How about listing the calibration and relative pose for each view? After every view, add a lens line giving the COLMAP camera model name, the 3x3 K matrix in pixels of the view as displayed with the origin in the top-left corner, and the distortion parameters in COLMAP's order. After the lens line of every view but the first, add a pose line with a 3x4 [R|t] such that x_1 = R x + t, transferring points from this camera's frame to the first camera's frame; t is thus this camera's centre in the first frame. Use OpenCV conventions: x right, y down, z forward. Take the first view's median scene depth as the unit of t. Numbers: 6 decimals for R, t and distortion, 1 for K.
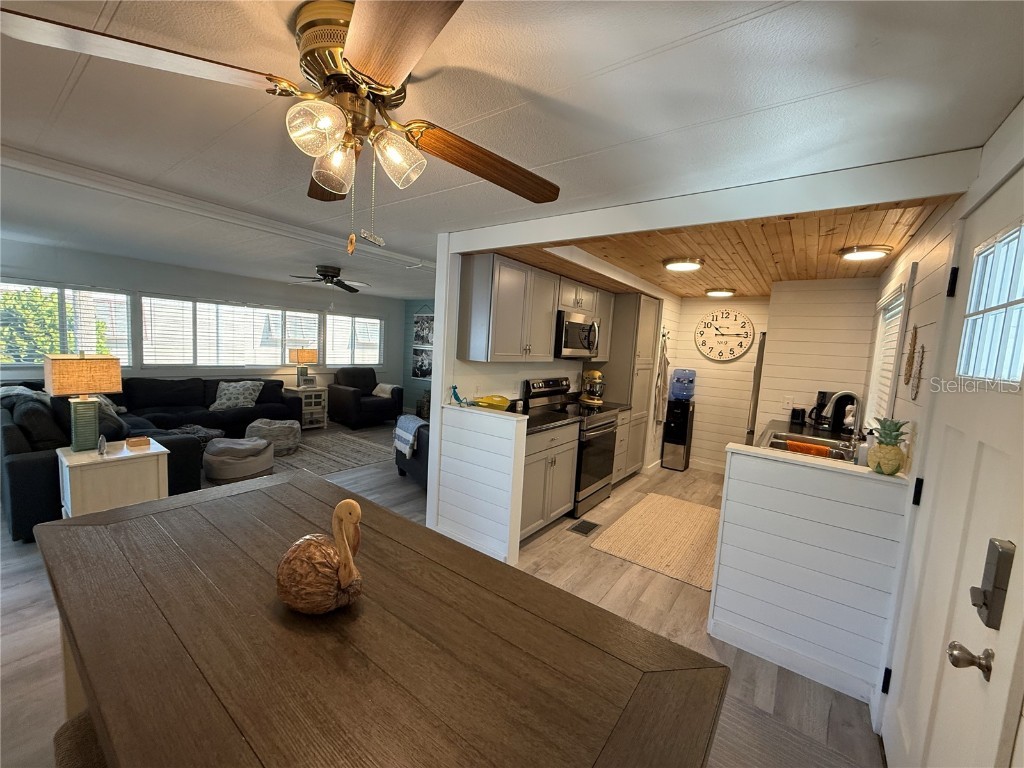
lens RADIAL K [[406.5, 0, 505.7], [0, 406.5, 381.9], [0, 0, 1]] dist [-0.001516, 0.000101]
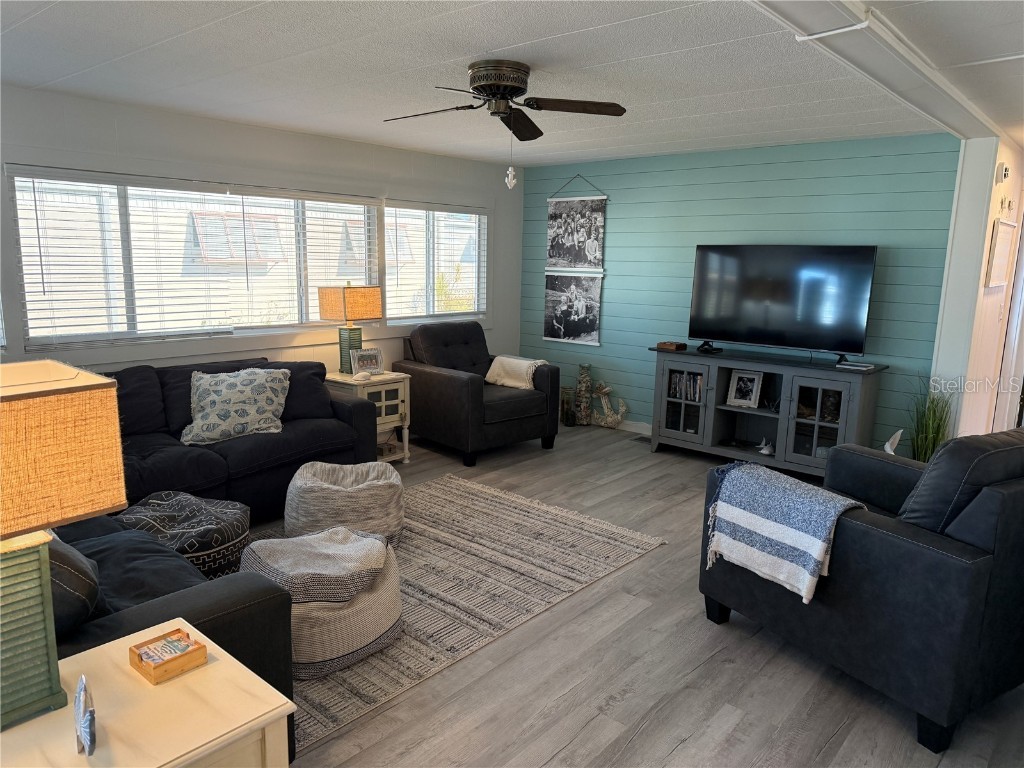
lens RADIAL K [[715.6, 0, 507.2], [0, 715.6, 390.7], [0, 0, 1]] dist [0.056564, -0.028237]
pose [[0.996824, -0.020976, -0.076825, -0.271981], [0.028047, 0.995349, 0.092162, -0.035906], [0.074534, -0.094024, 0.992776, 0.230401]]
